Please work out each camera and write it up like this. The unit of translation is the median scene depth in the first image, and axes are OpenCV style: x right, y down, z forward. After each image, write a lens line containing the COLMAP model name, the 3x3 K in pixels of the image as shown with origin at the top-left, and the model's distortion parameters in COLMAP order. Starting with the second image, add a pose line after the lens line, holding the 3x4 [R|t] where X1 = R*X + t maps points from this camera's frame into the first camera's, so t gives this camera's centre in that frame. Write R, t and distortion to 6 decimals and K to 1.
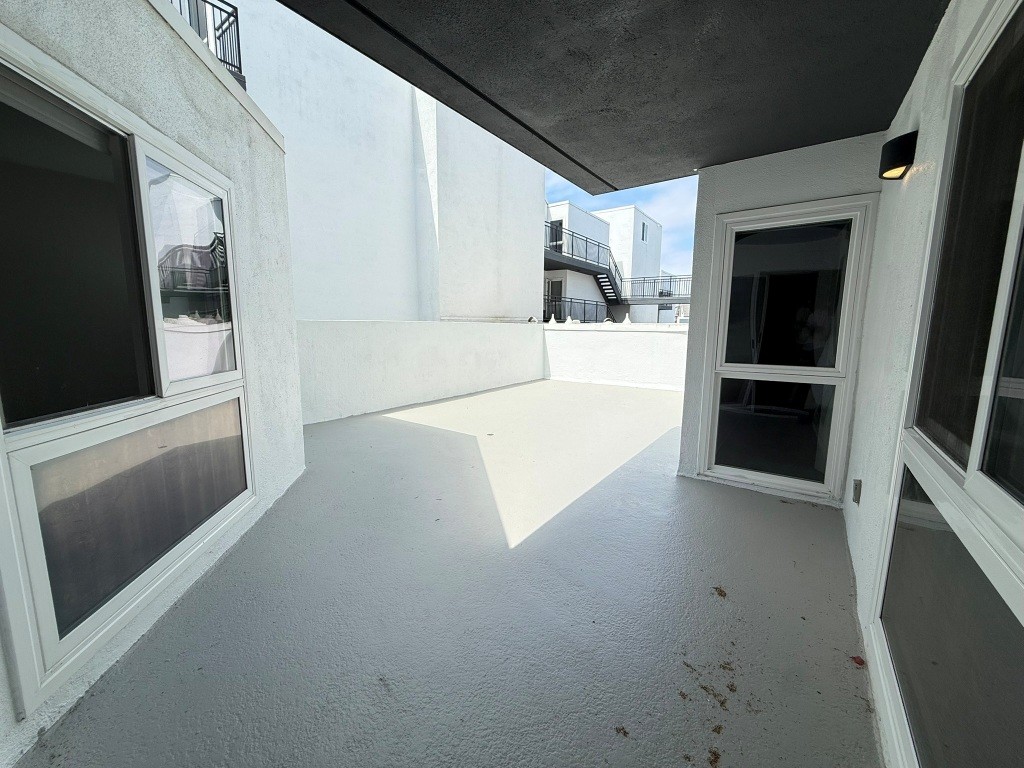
lens RADIAL K [[408.5, 0, 508.7], [0, 408.5, 384.0], [0, 0, 1]] dist [0.000646, -0.000341]
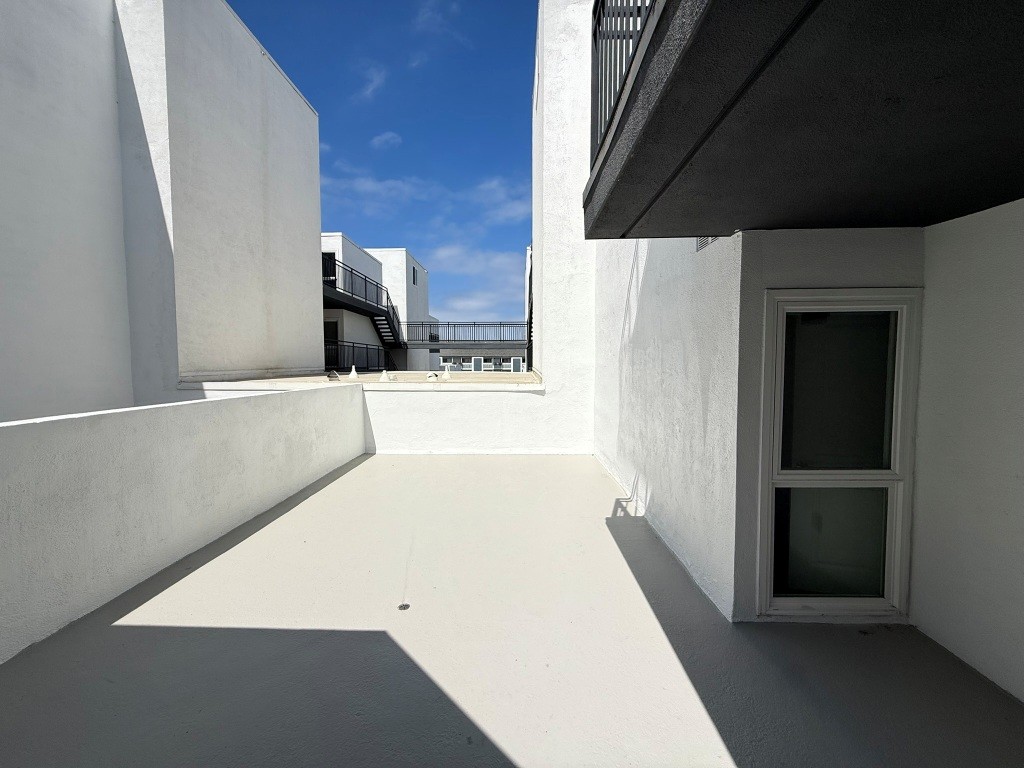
lens RADIAL K [[408.5, 0, 508.7], [0, 408.5, 384.0], [0, 0, 1]] dist [0.000646, -0.000341]
pose [[0.827206, -0.034467, 0.560841, -0.102488], [0.085417, 0.994230, -0.064883, -0.060843], [-0.555368, 0.101577, 0.825377, 0.176410]]
